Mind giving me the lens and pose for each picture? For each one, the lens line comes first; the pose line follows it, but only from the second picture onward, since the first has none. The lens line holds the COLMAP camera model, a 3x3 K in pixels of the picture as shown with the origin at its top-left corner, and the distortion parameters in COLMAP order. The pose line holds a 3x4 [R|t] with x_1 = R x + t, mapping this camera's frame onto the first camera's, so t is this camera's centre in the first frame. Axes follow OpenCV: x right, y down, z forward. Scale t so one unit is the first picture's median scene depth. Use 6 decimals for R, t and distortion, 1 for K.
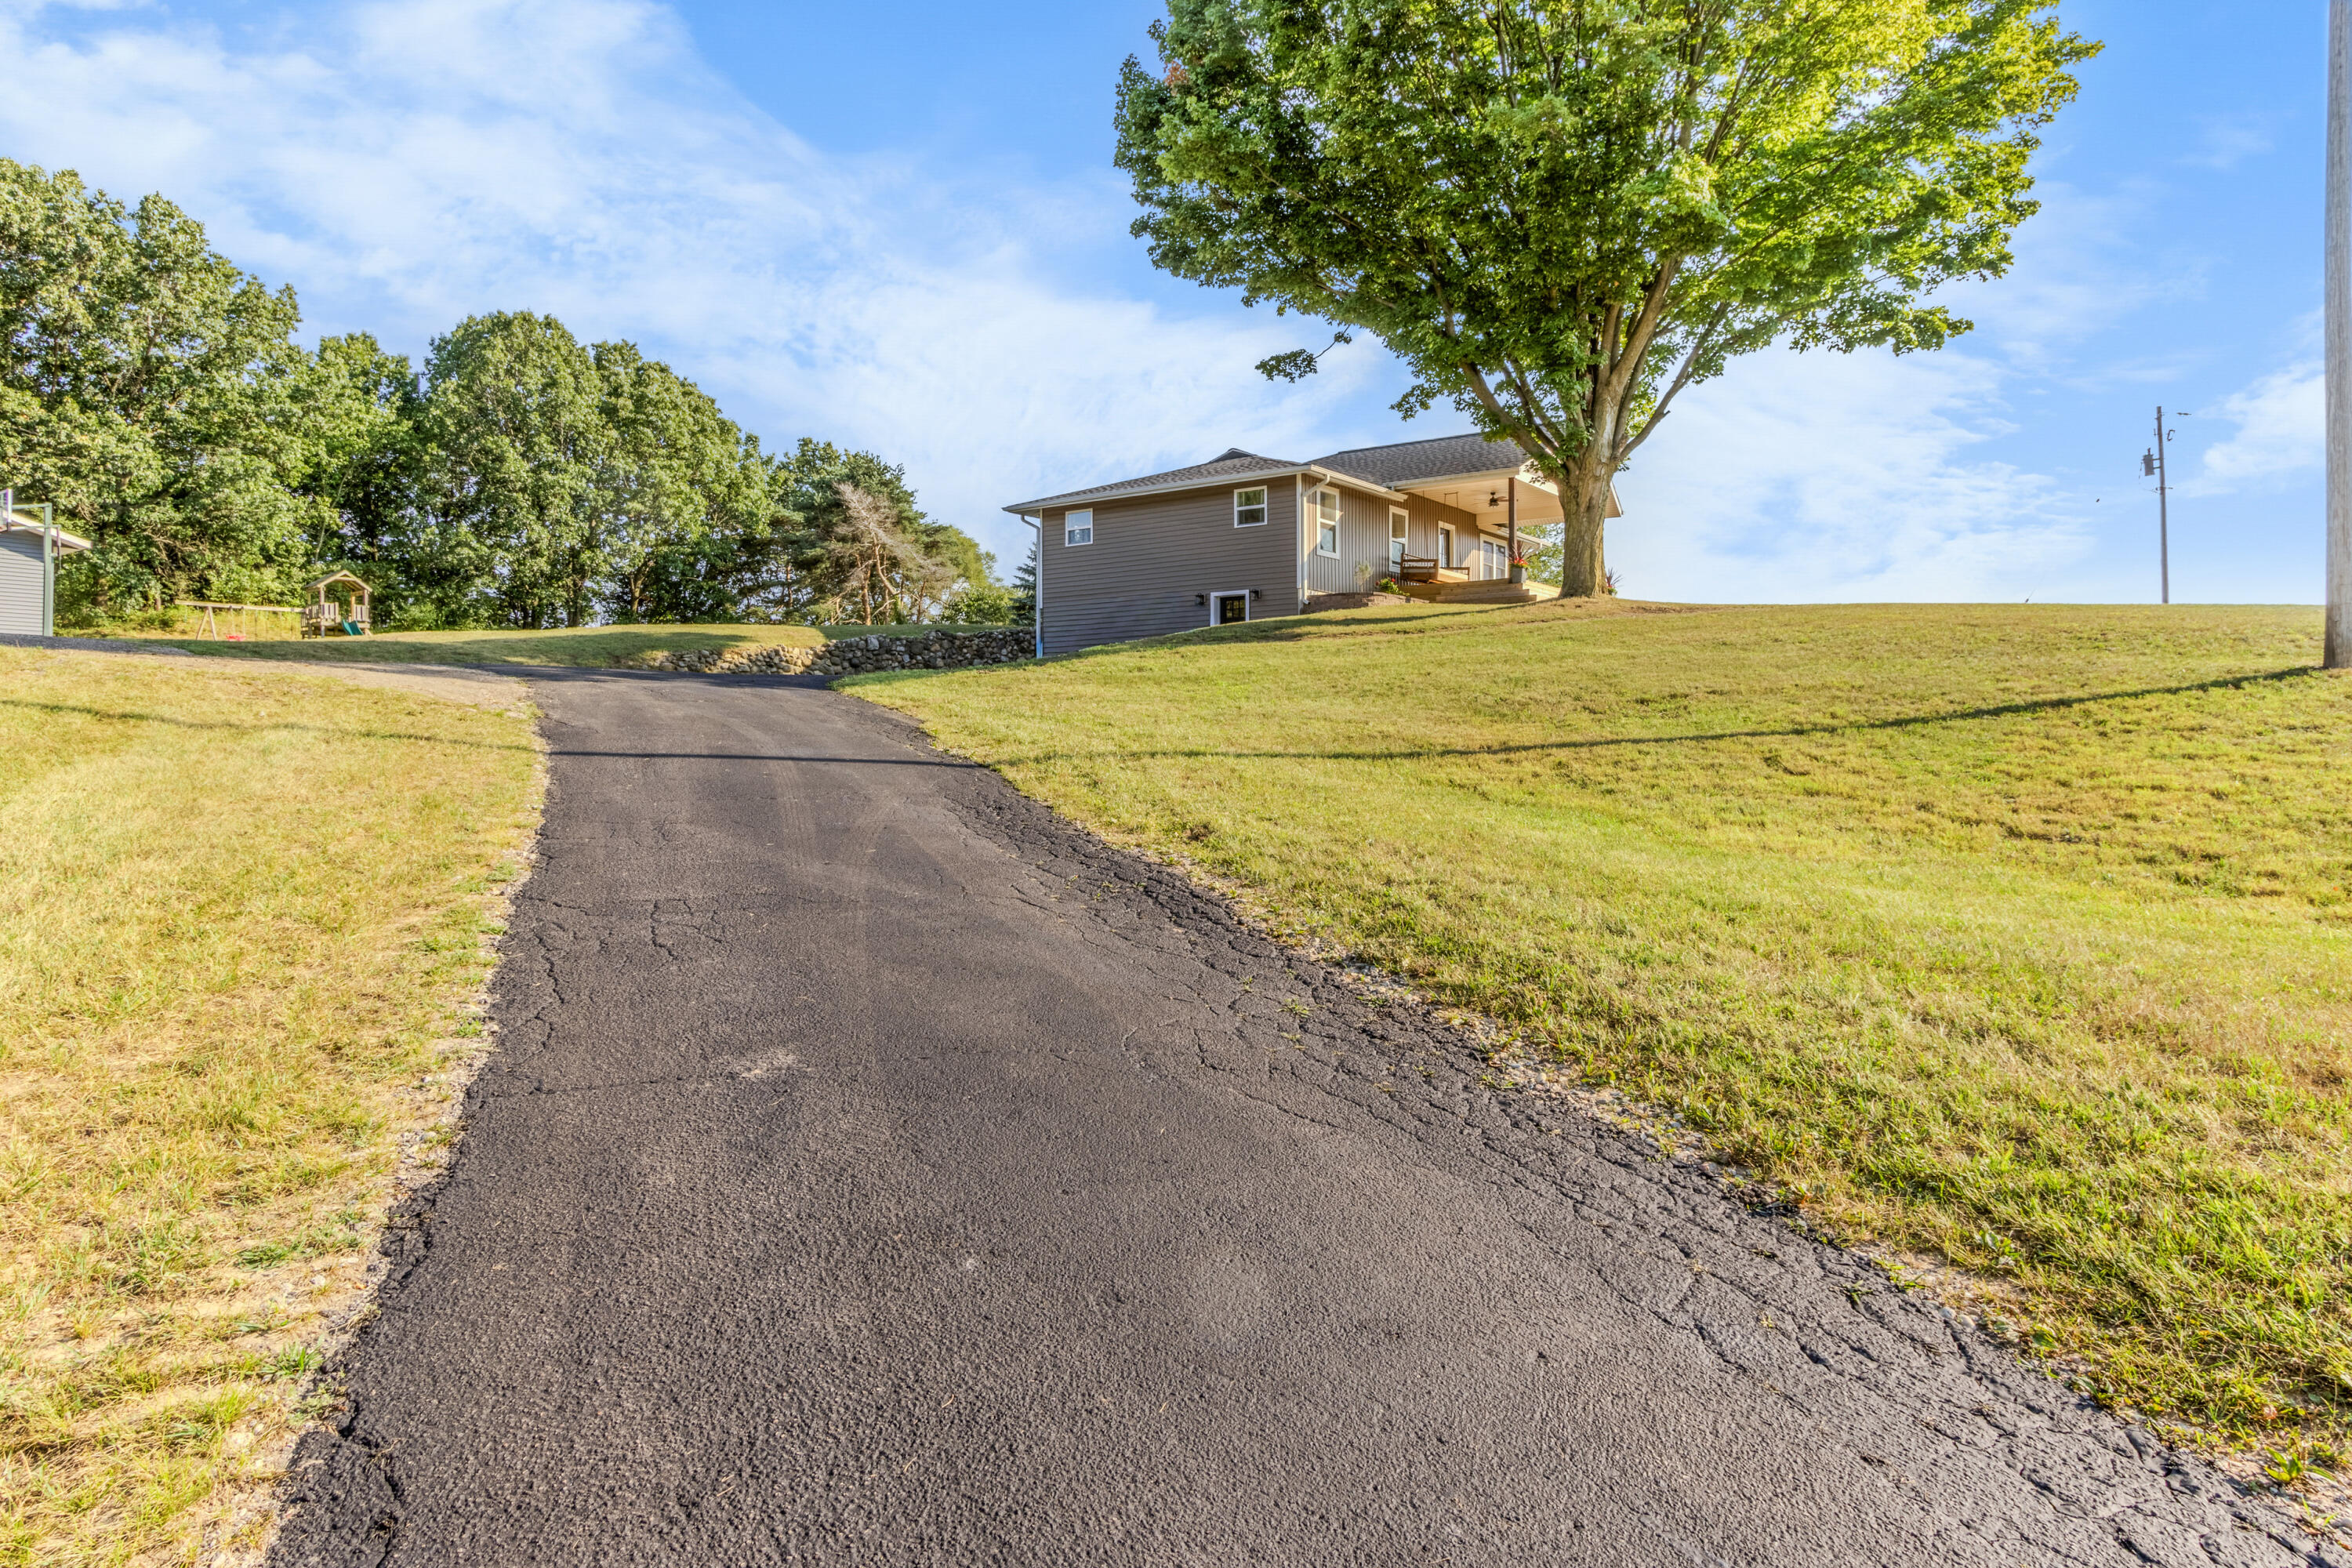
lens RADIAL K [[1307.4, 0, 1146.1], [0, 1307.4, 779.4], [0, 0, 1]] dist [0.000952, -0.000177]
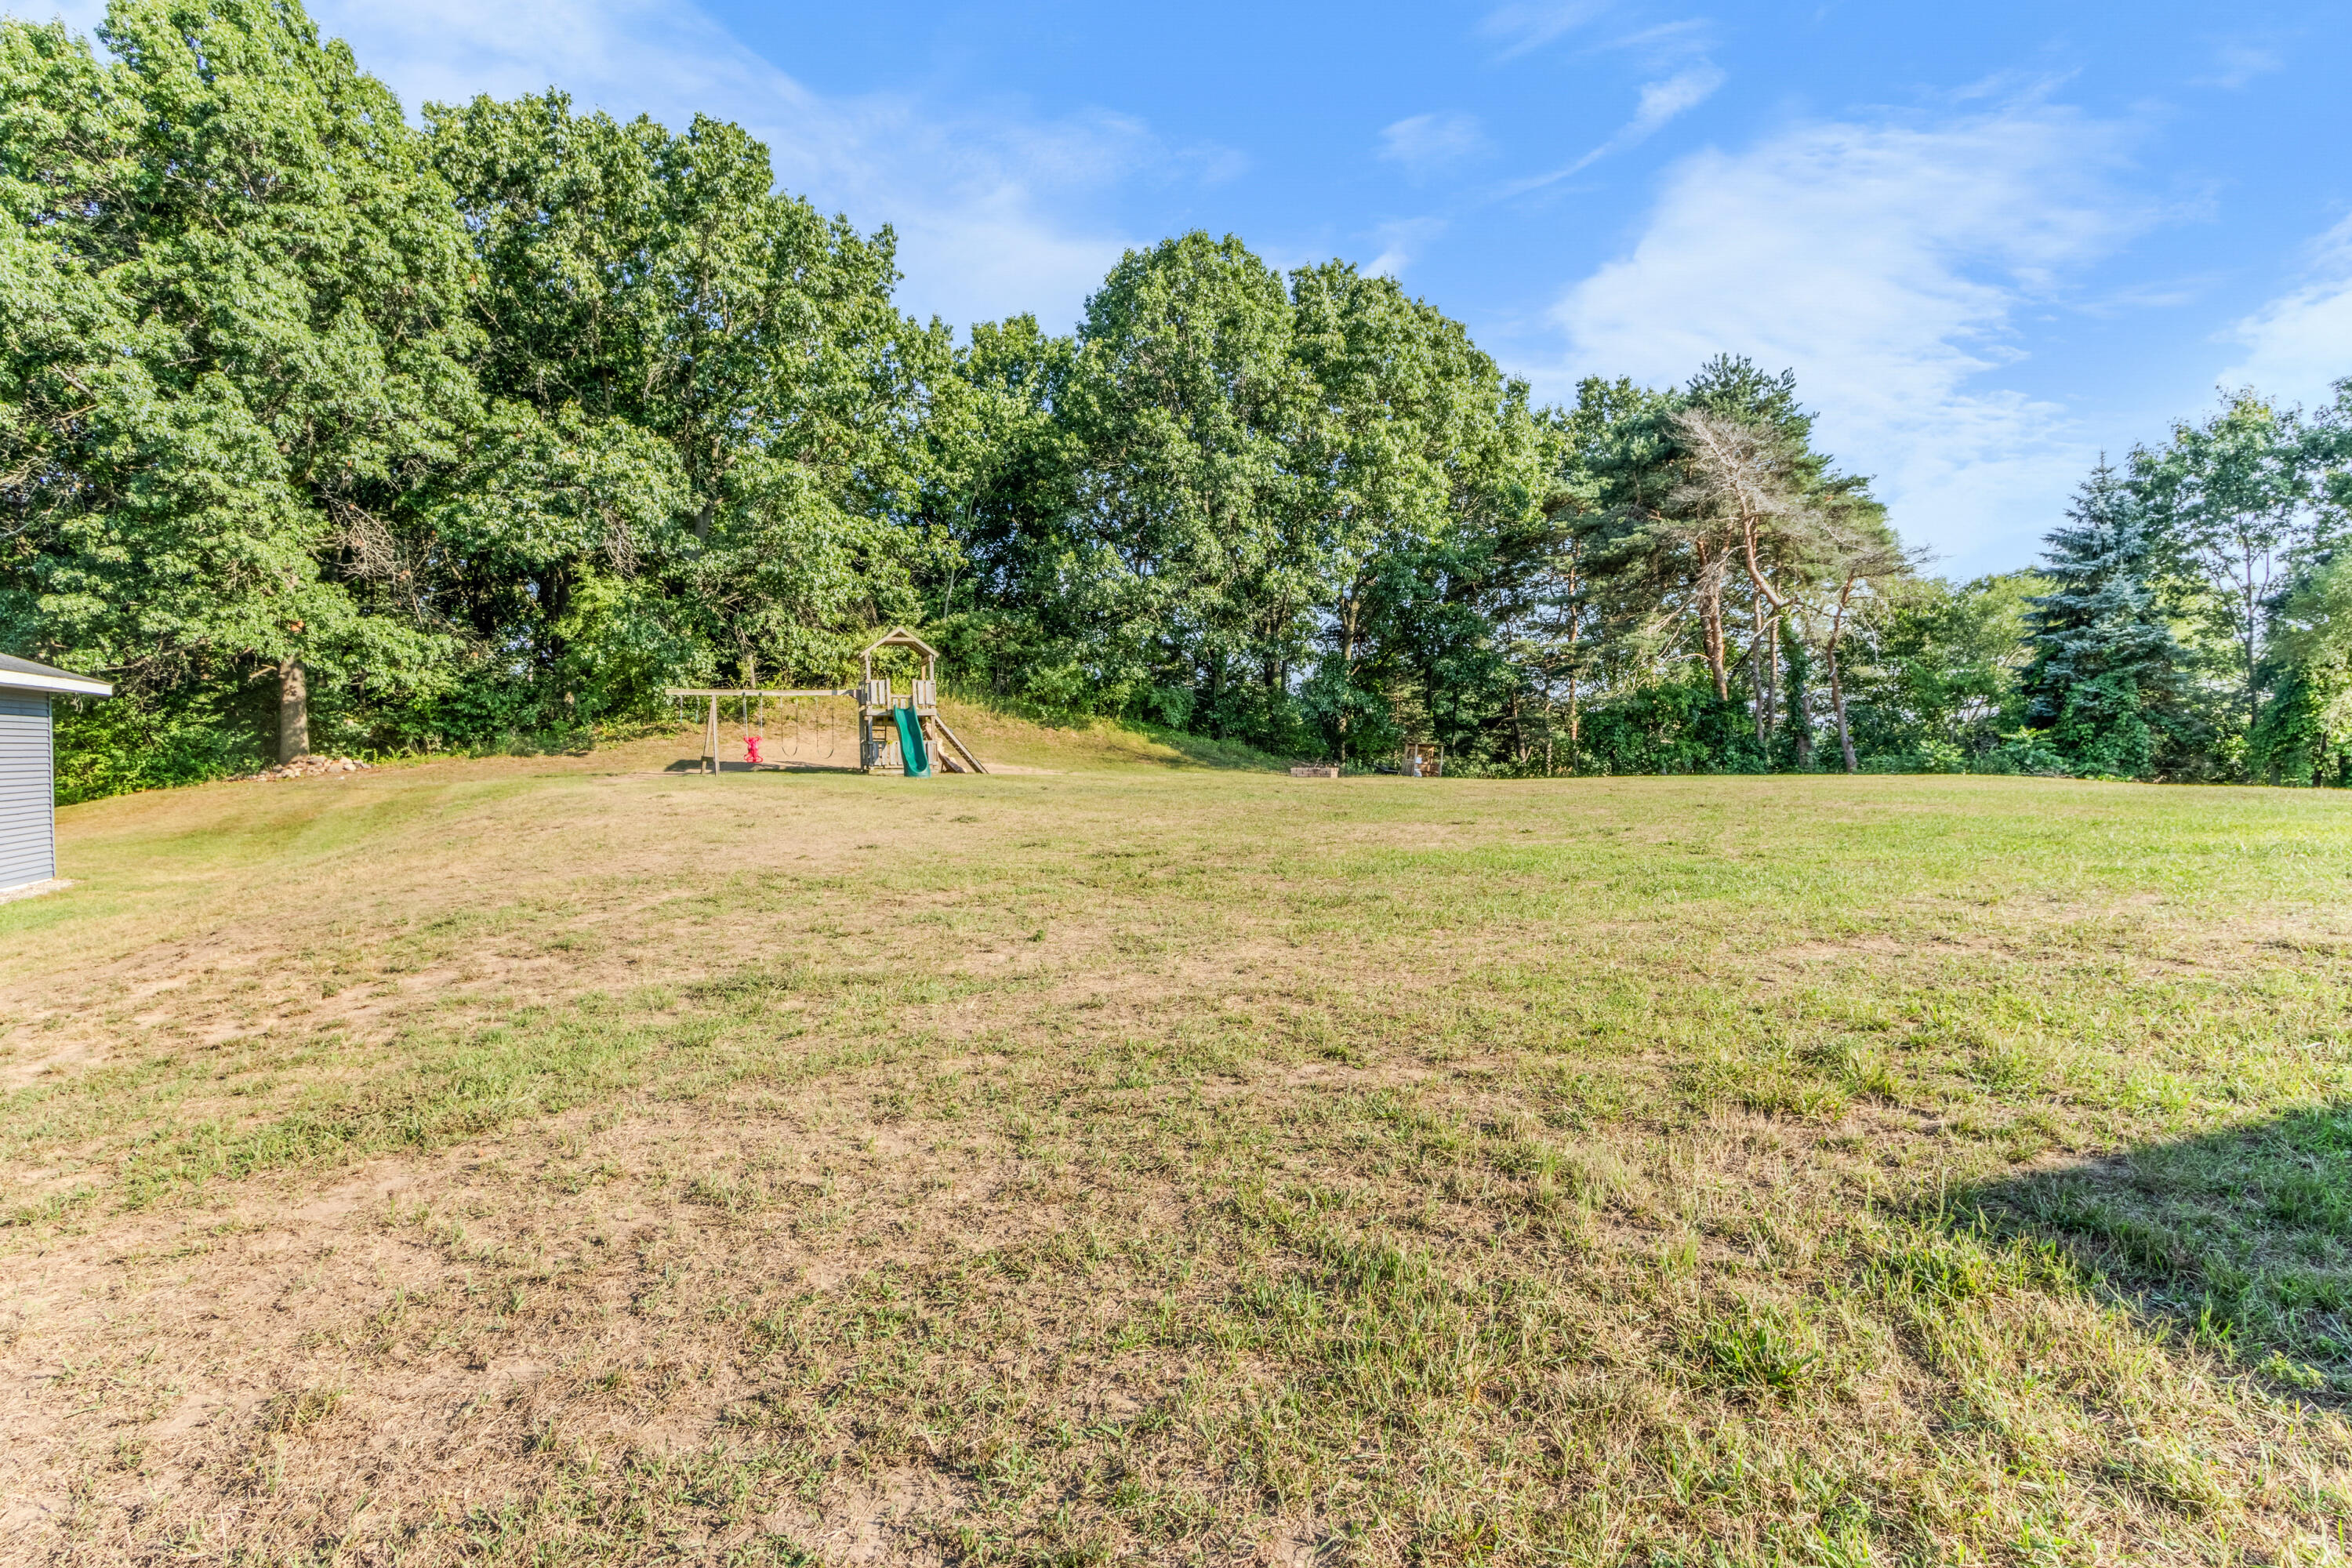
lens RADIAL K [[1307.4, 0, 1146.1], [0, 1307.4, 779.4], [0, 0, 1]] dist [0.000952, -0.000177]
pose [[0.863089, -0.005181, -0.505025, -0.146819], [-0.001884, 0.999907, -0.013478, -0.057758], [0.505048, 0.012584, 0.862999, 0.383285]]
